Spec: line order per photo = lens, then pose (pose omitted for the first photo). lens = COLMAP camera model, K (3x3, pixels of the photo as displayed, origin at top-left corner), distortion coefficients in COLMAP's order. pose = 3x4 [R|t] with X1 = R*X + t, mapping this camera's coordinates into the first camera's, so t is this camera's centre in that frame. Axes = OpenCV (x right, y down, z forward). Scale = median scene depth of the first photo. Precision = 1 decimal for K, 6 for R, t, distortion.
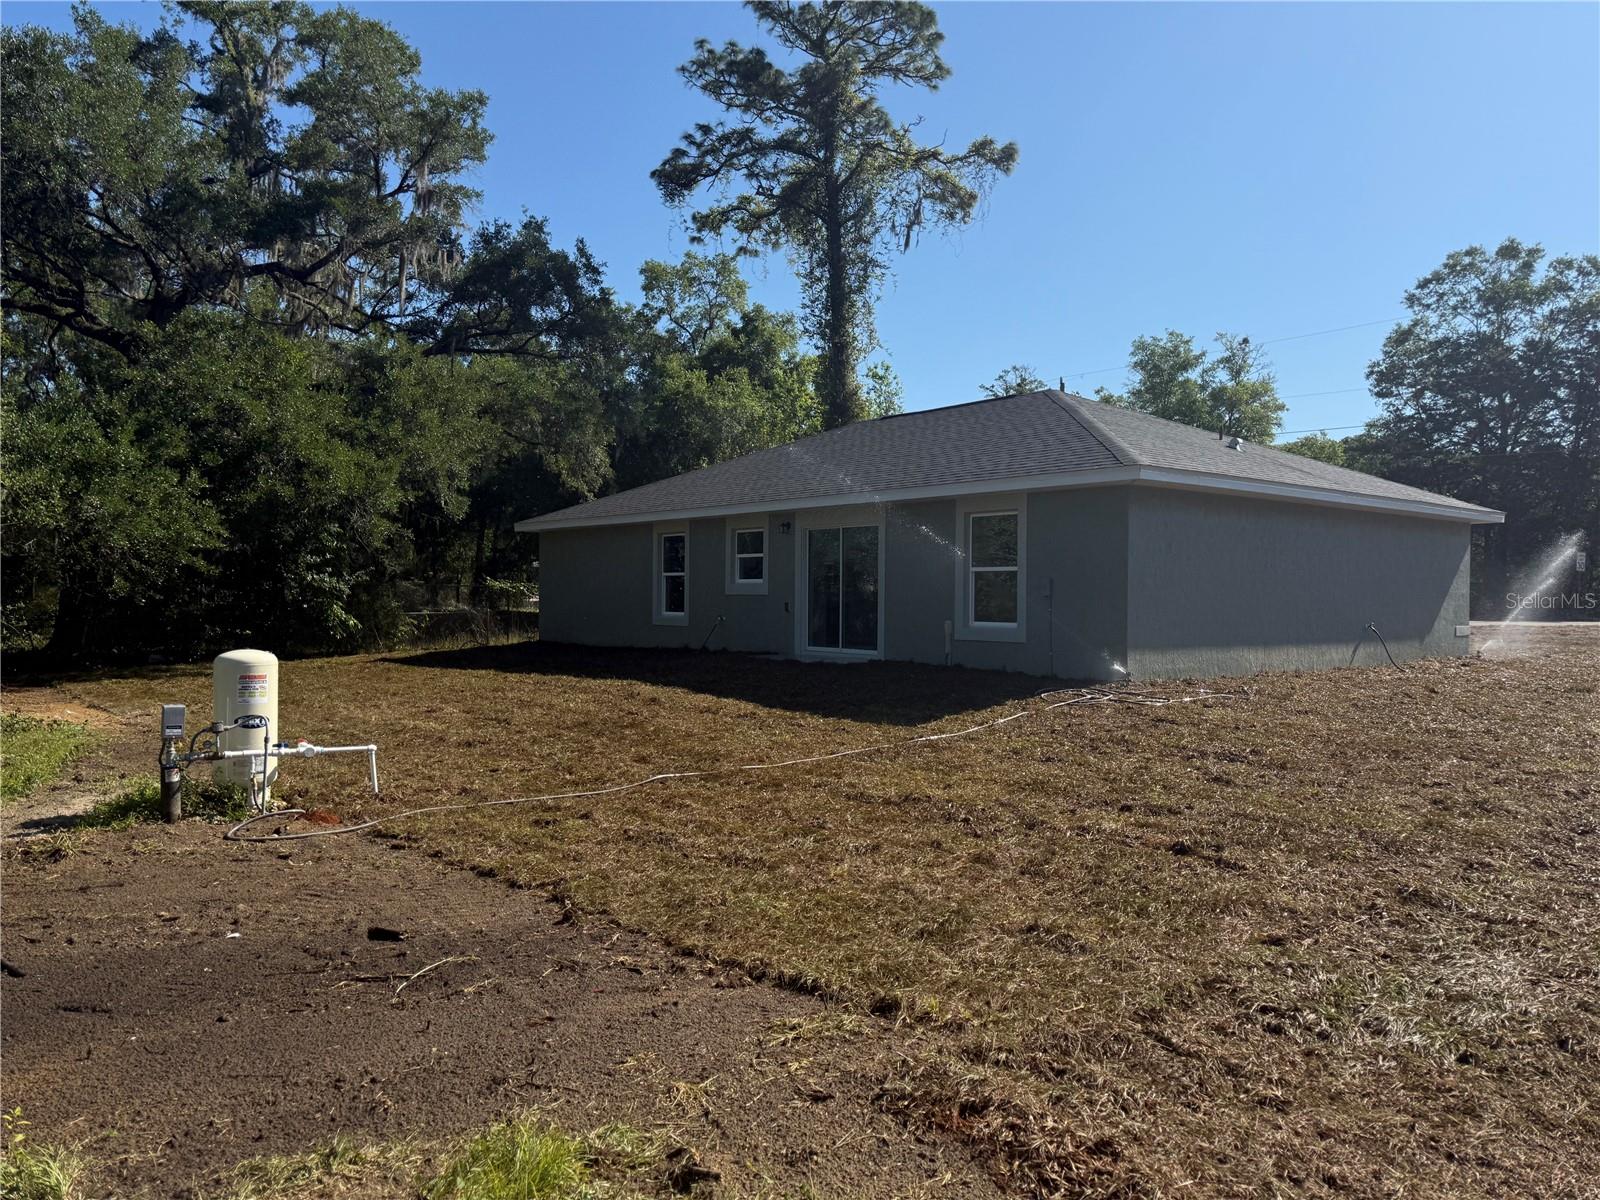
lens RADIAL K [[1129.5, 0, 800.5], [0, 1129.5, 618.3], [0, 0, 1]] dist [0.040139, -0.048406]
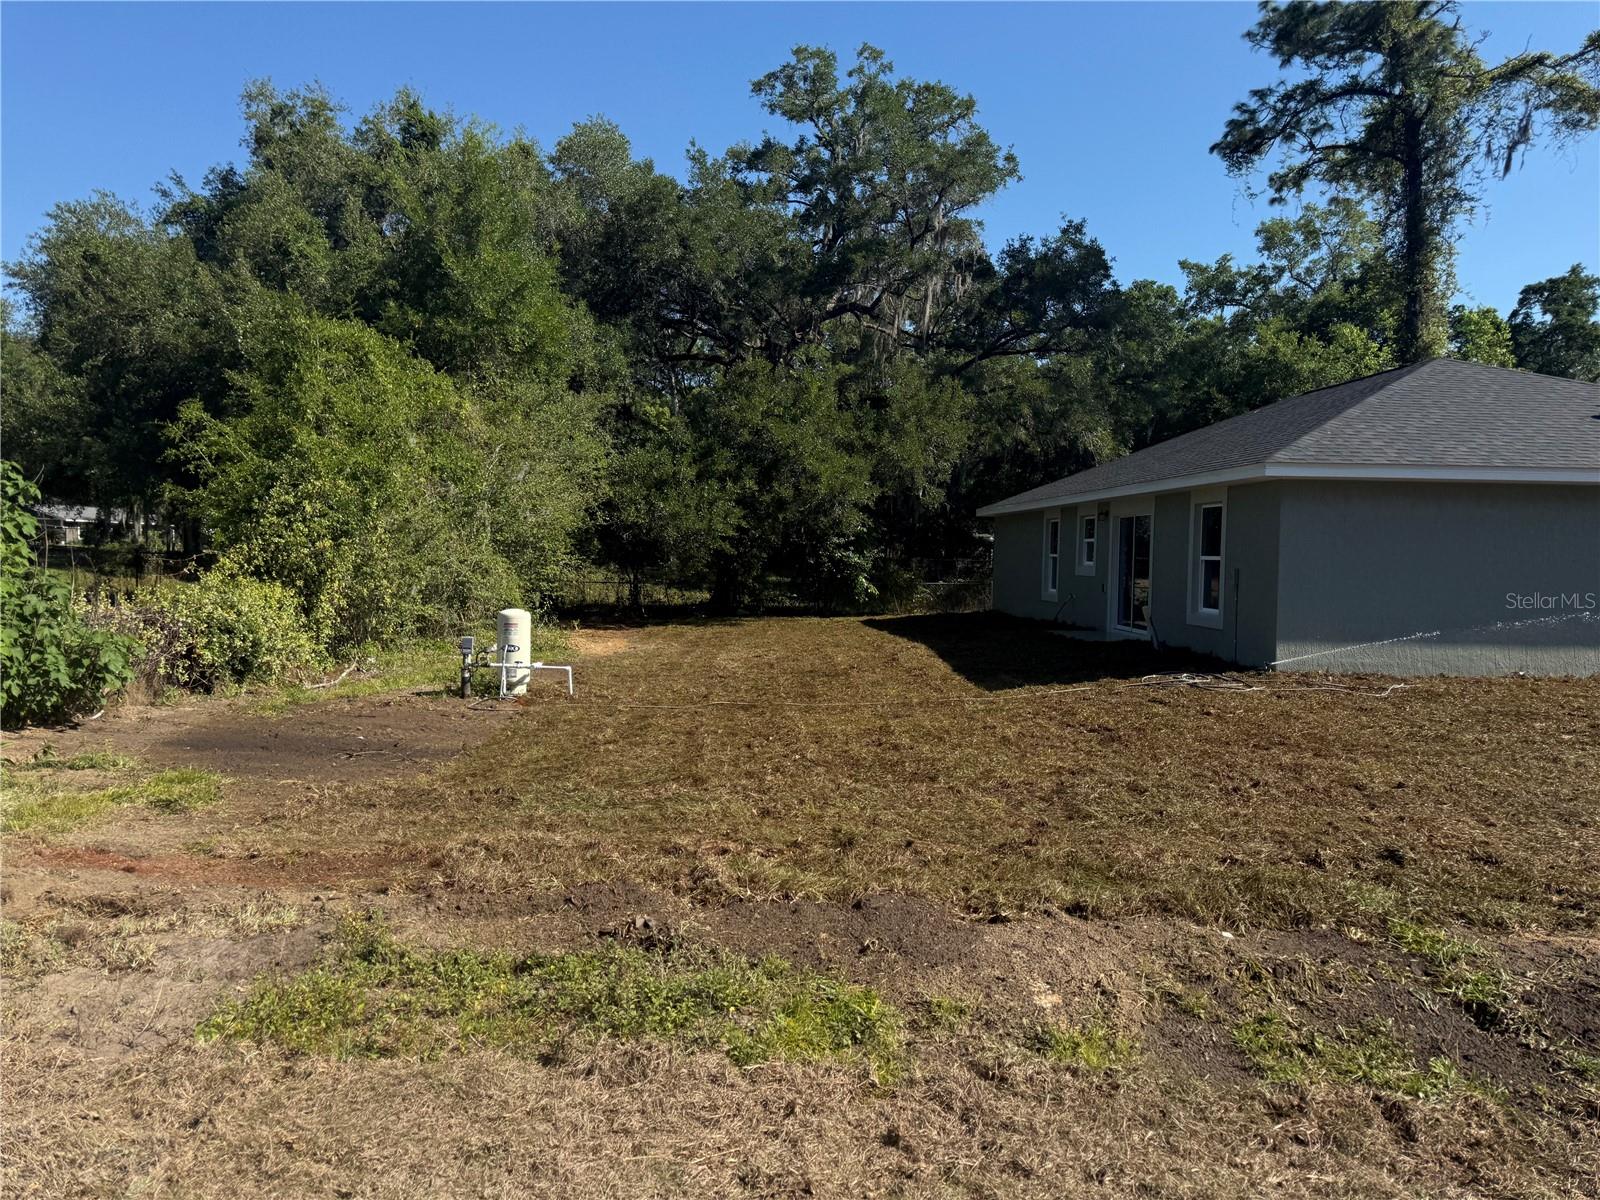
lens RADIAL K [[1149.6, 0, 800.0], [0, 1149.6, 600.0], [0, 0, 1]] dist [0.039578, -0.042019]
pose [[0.803847, 0.025212, -0.594302, 0.197450], [-0.016874, 0.999666, 0.019584, -0.006311], [0.594597, -0.005714, 0.804004, -0.042696]]
